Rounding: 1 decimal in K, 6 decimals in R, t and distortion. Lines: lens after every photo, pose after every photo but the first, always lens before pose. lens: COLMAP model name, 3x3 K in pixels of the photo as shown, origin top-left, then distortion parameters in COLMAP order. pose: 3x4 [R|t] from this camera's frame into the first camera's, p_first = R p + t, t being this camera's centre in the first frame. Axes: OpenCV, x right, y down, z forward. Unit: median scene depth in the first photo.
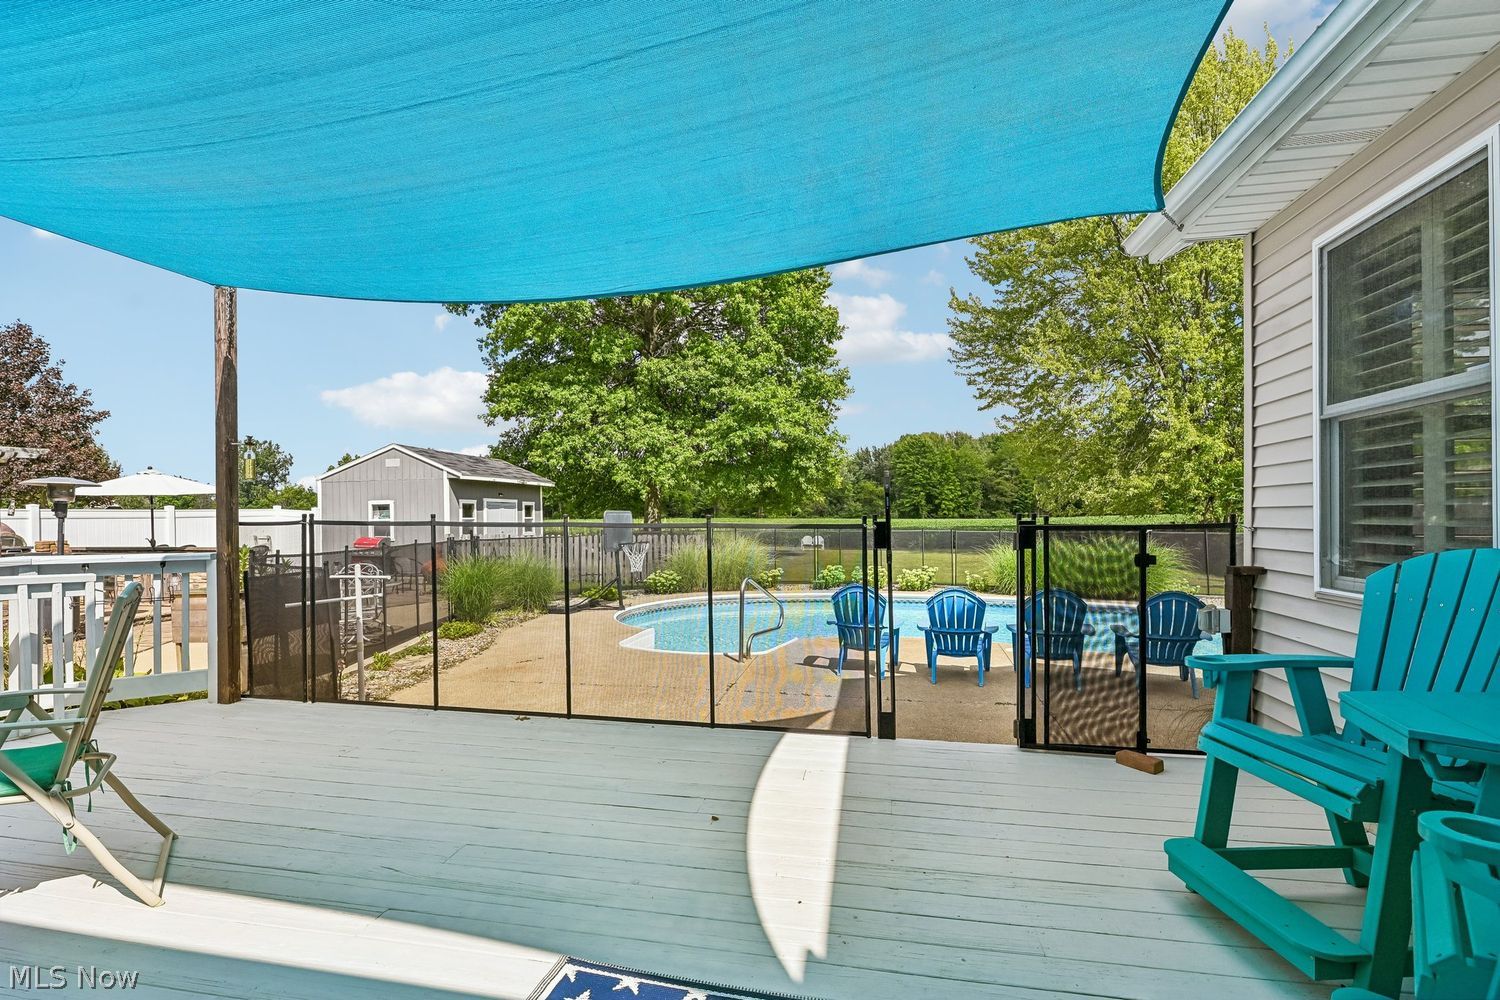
lens RADIAL K [[674.2, 0, 749.9], [0, 674.2, 521.0], [0, 0, 1]] dist [-0.001643, 0.000157]
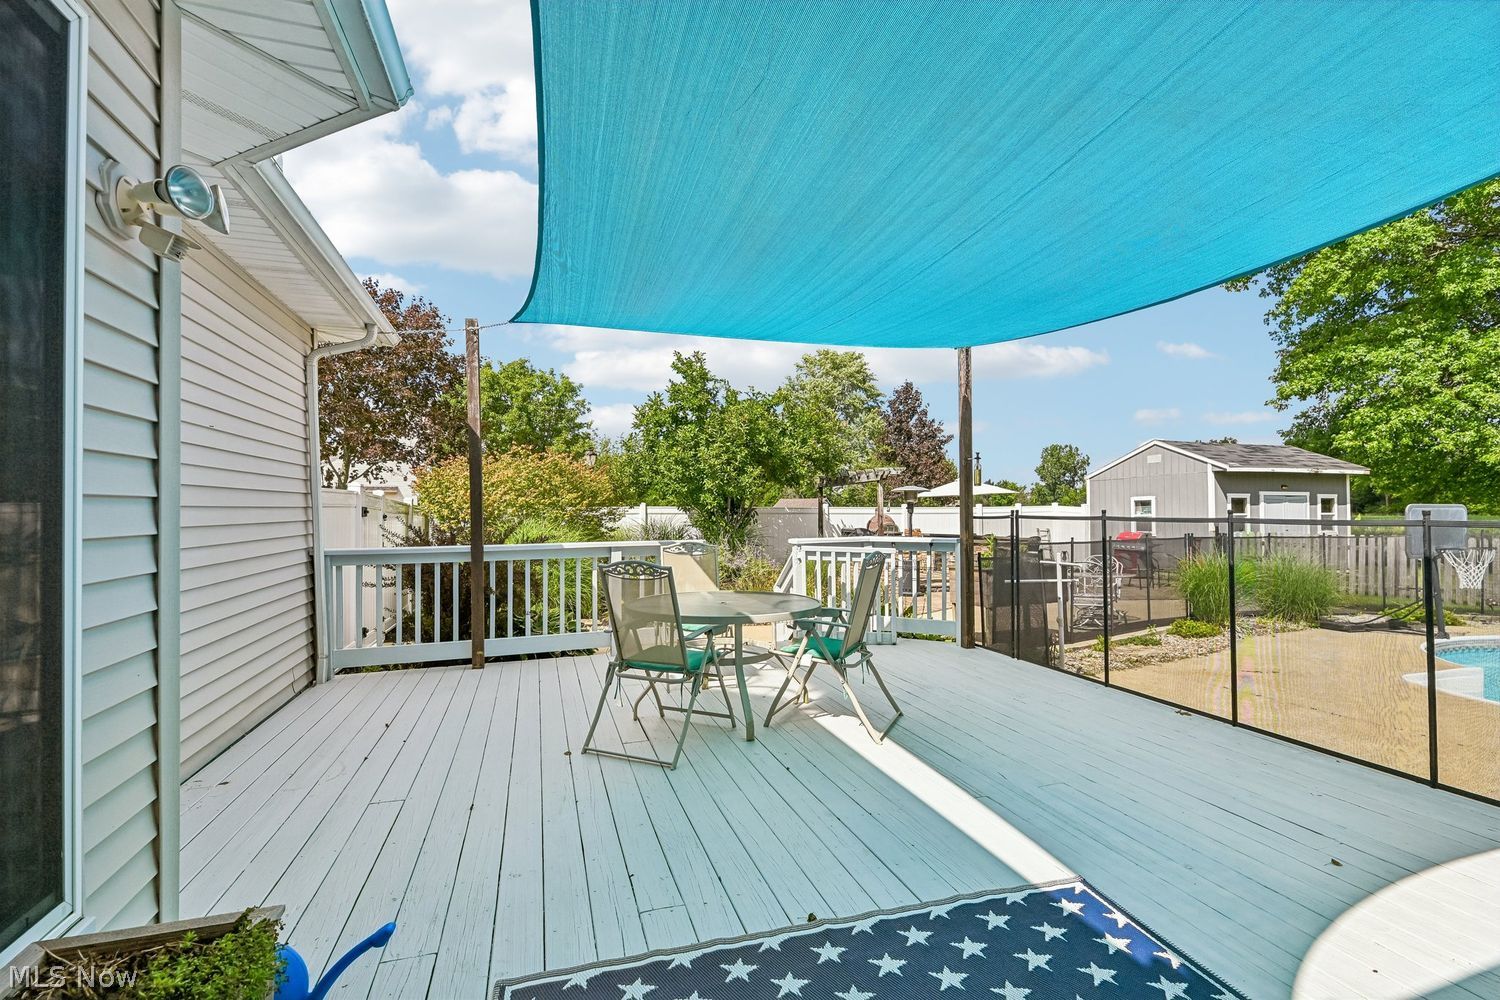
lens RADIAL K [[666.5, 0, 754.6], [0, 666.5, 511.5], [0, 0, 1]] dist [-0.001654, -0.000376]
pose [[0.485985, -0.001234, -0.873966, 0.052554], [-0.005546, 0.999975, -0.004495, 0.000215], [0.873950, 0.007032, 0.485965, -0.010051]]
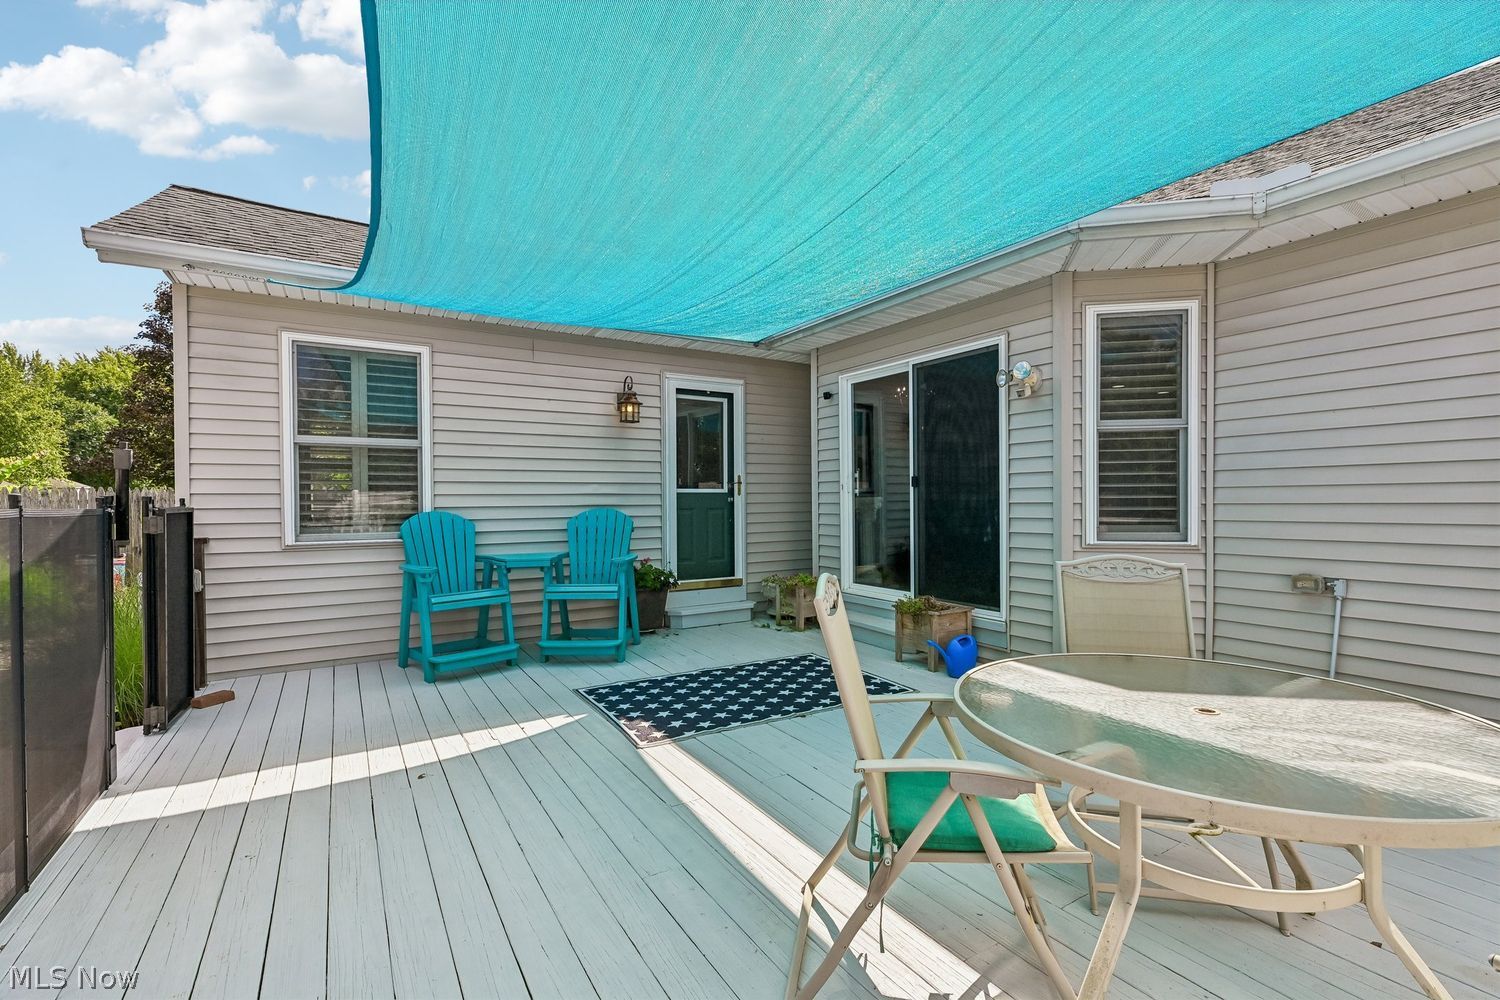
lens RADIAL K [[670.5, 0, 755.6], [0, 670.5, 506.3], [0, 0, 1]] dist [-0.002184, -0.000408]
pose [[-0.681033, -0.000708, 0.732253, -0.191163], [0.011881, 0.999857, 0.012017, 0.000547], [-0.732157, 0.016884, -0.680927, 0.212147]]
